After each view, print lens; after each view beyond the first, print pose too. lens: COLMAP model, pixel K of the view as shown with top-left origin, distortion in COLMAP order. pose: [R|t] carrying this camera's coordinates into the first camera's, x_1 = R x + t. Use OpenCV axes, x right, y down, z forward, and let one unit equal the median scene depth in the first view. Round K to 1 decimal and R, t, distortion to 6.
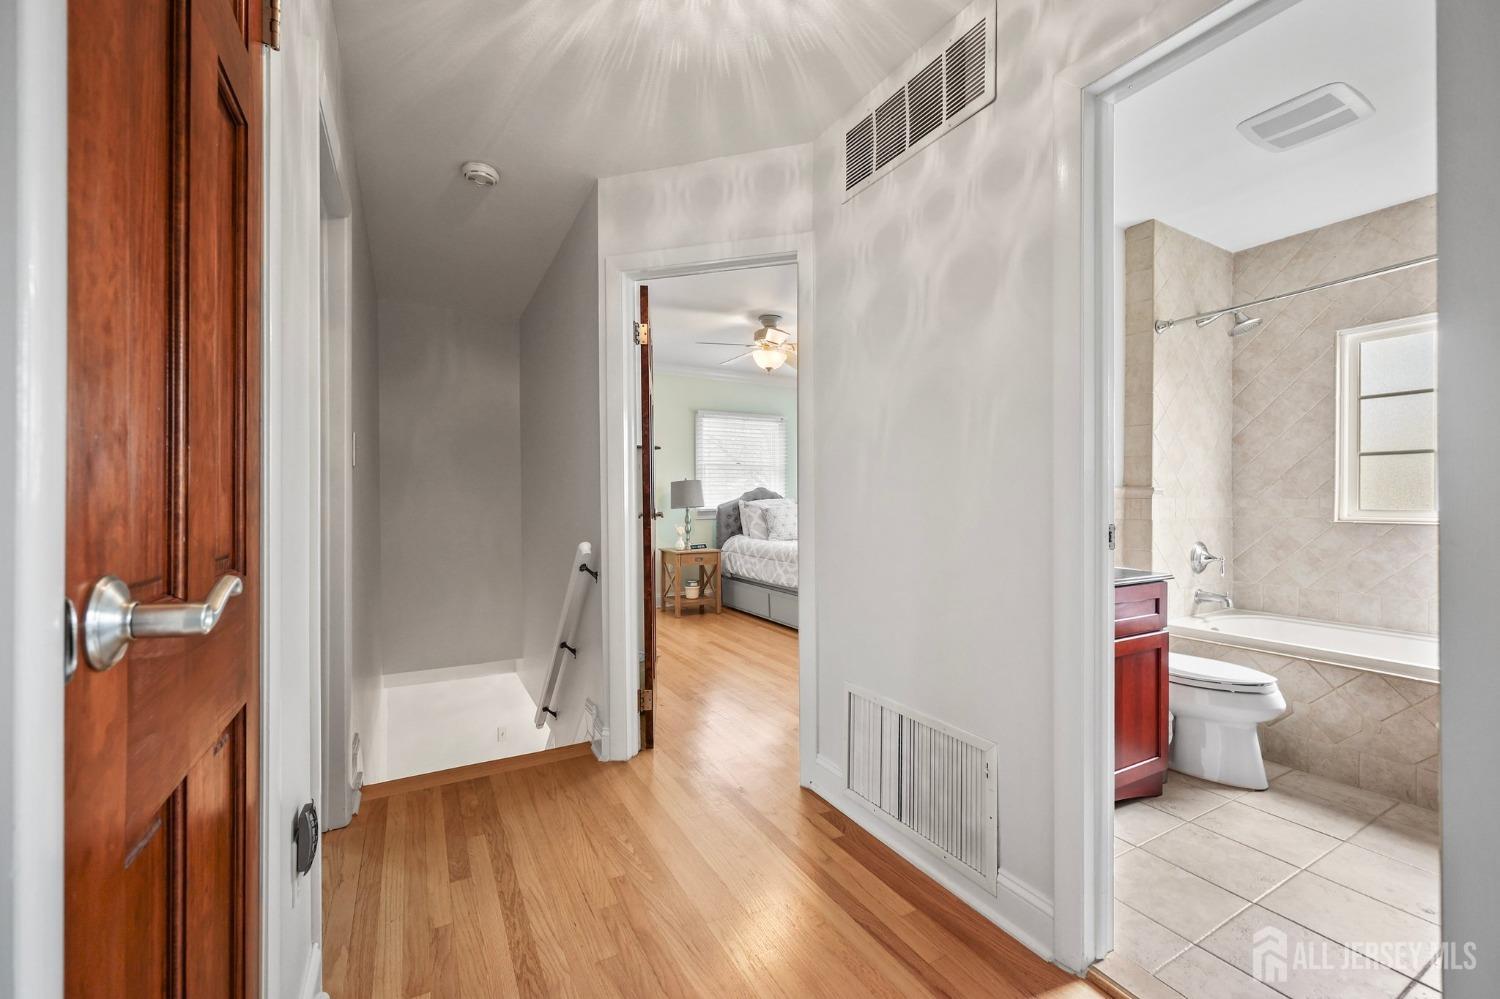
lens RADIAL K [[614.0, 0, 753.8], [0, 614.0, 503.9], [0, 0, 1]] dist [0.001974, 0.000122]
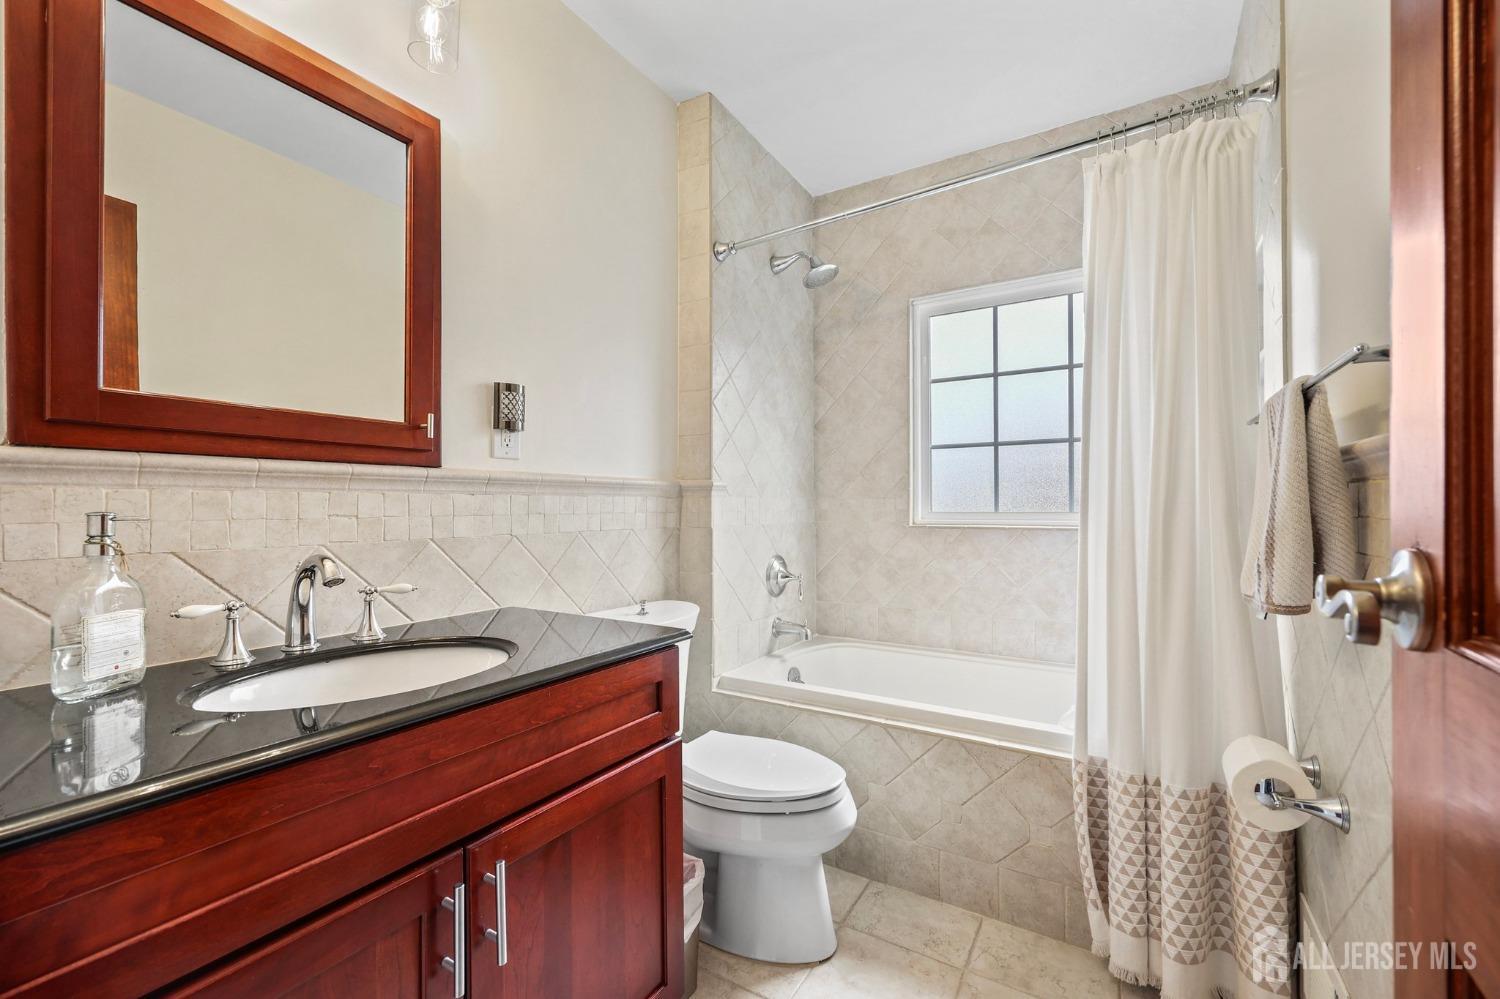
lens RADIAL K [[614.0, 0, 749.9], [0, 614.0, 502.8], [0, 0, 1]] dist [0.001974, 0.000122]
pose [[0.875137, -0.000699, 0.483876, 0.336341], [0.006480, 0.999926, -0.010276, 0.004430], [-0.483833, 0.012128, 0.875076, 0.359500]]
